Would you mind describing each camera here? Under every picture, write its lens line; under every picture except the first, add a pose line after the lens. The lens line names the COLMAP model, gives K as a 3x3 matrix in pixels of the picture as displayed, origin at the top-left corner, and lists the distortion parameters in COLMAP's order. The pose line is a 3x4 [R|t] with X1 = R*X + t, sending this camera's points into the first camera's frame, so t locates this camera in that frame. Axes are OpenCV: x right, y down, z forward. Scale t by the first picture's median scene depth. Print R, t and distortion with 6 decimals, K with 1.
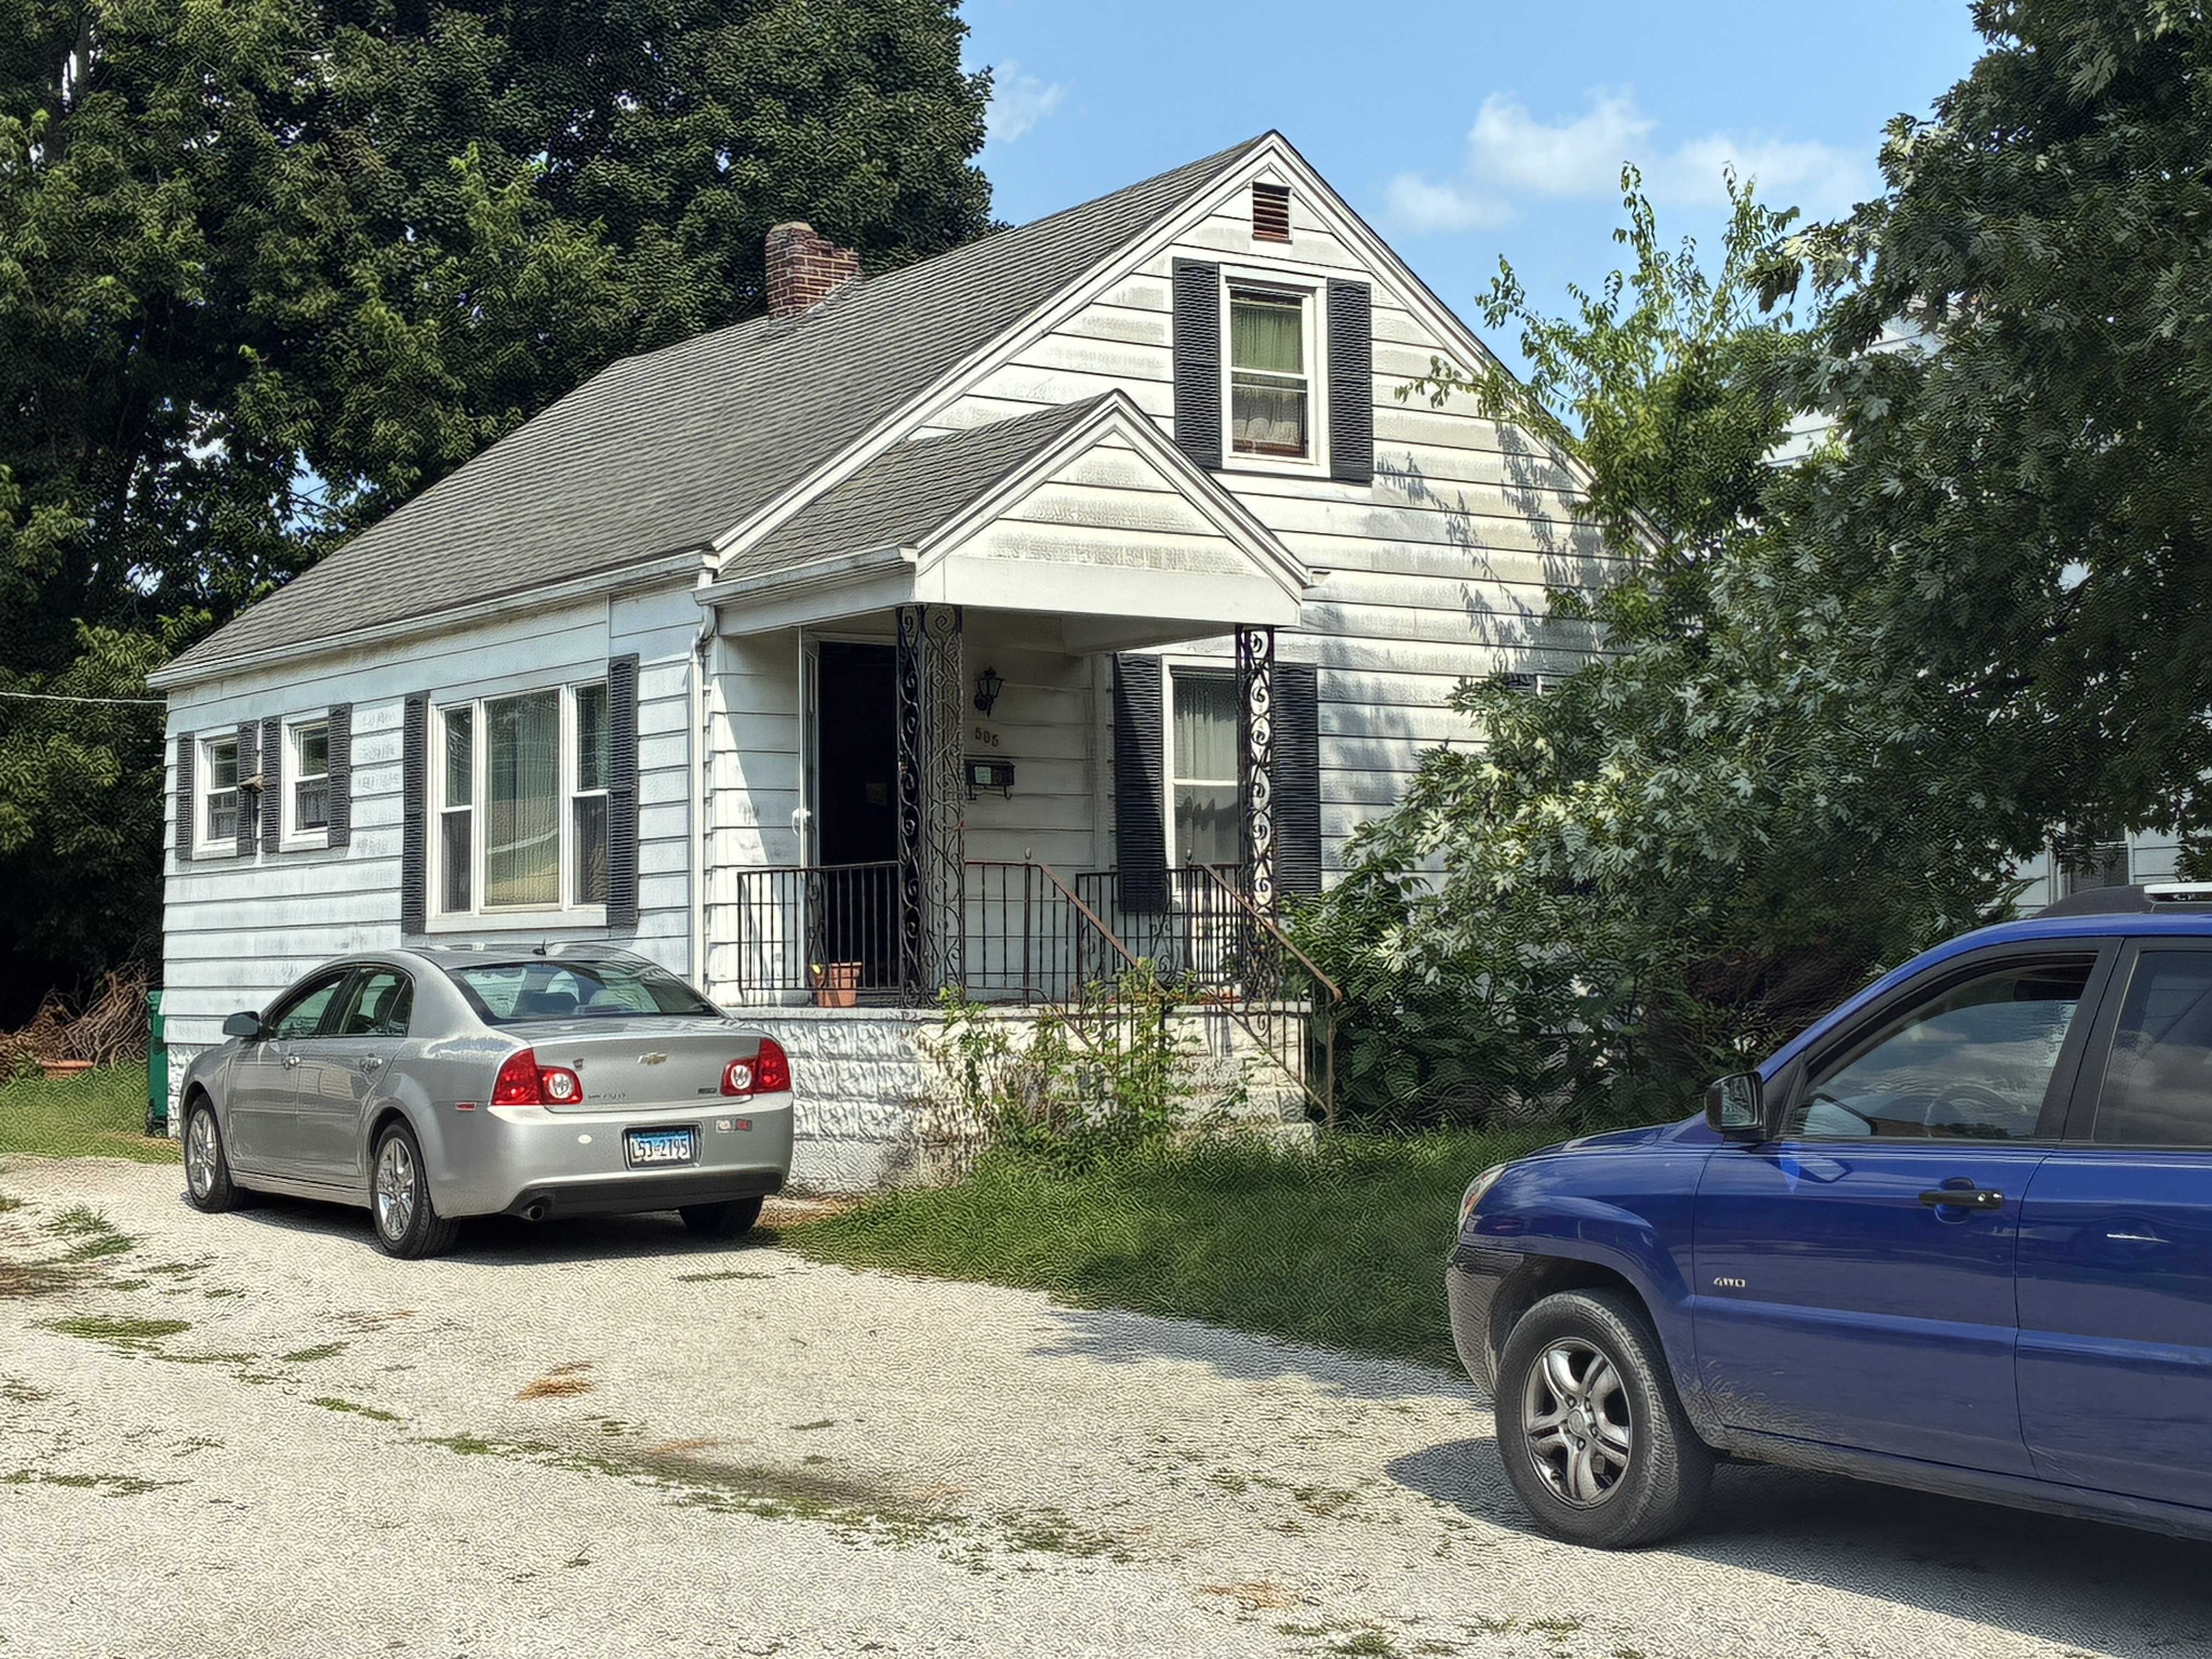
lens RADIAL K [[3217.2, 0, 926.0], [0, 3217.2, 829.1], [0, 0, 1]] dist [-0.198630, 2.374863]
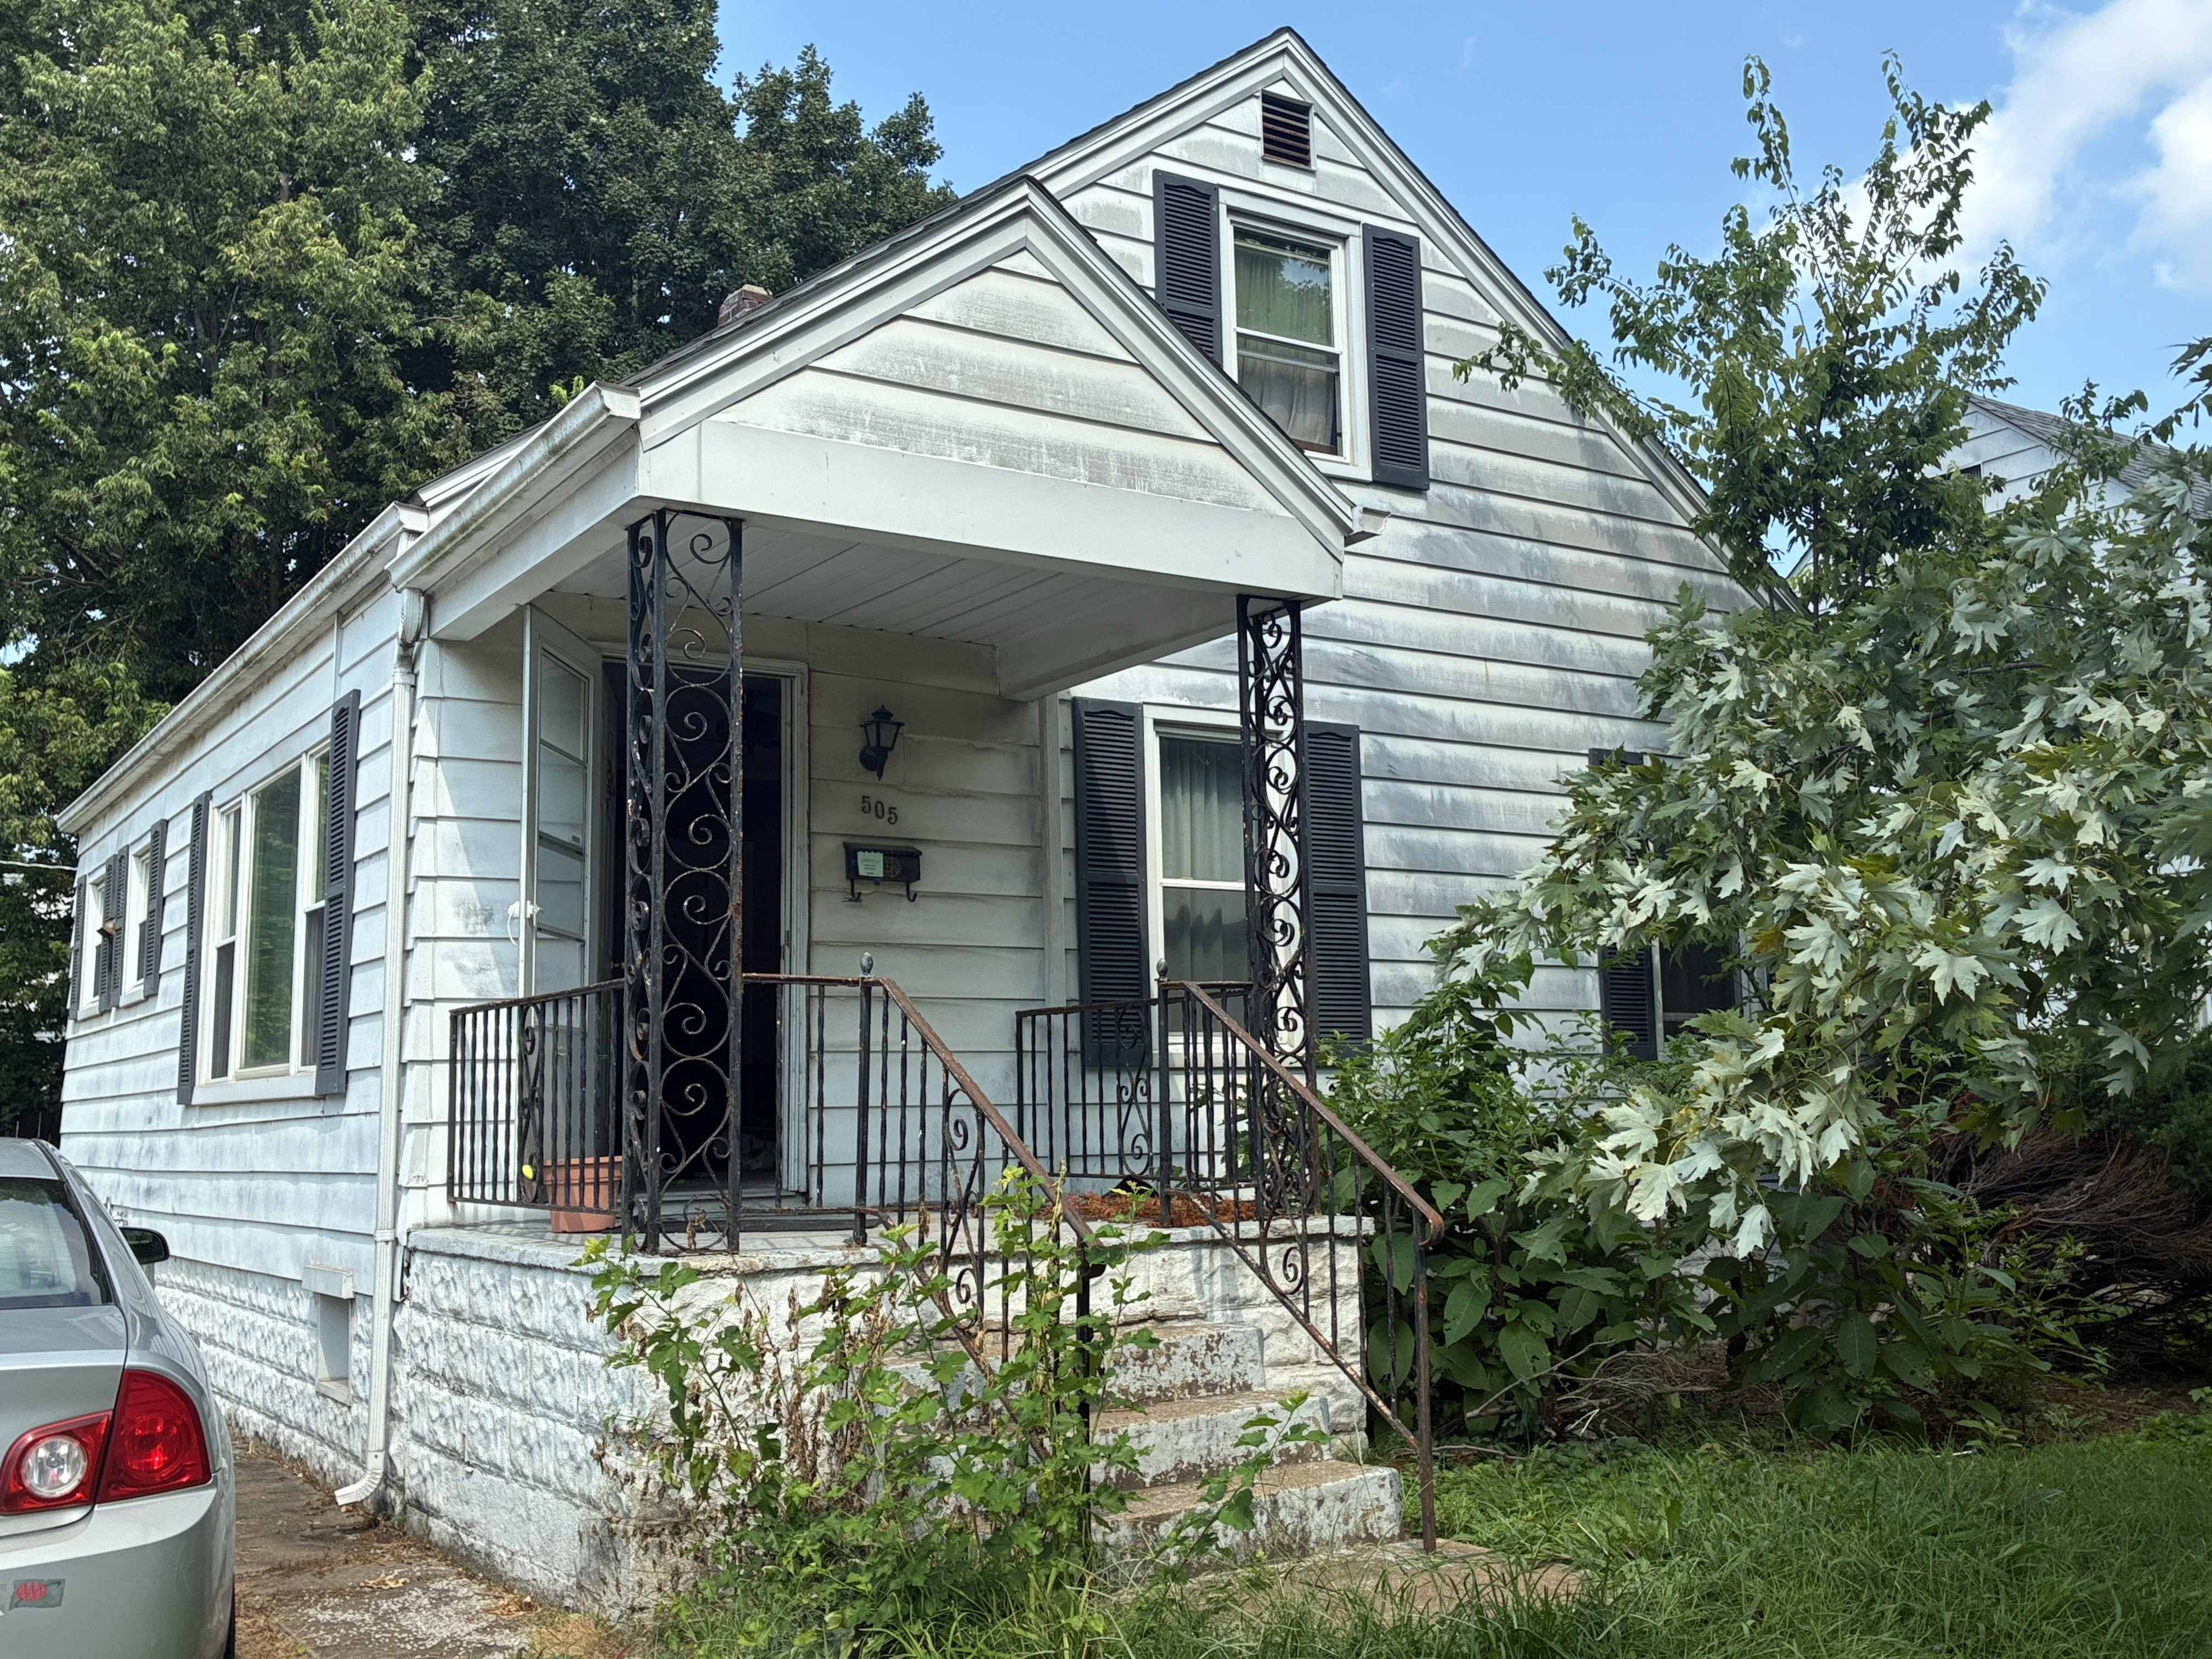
lens RADIAL K [[2112.5, 0, 1106.0], [0, 2112.5, 829.5], [0, 0, 1]] dist [0.005558, -0.088053]
pose [[0.999816, -0.008317, 0.017259, 0.056683], [0.009800, 0.996099, -0.087698, 0.014469], [-0.016462, 0.087852, 0.995998, 0.533722]]
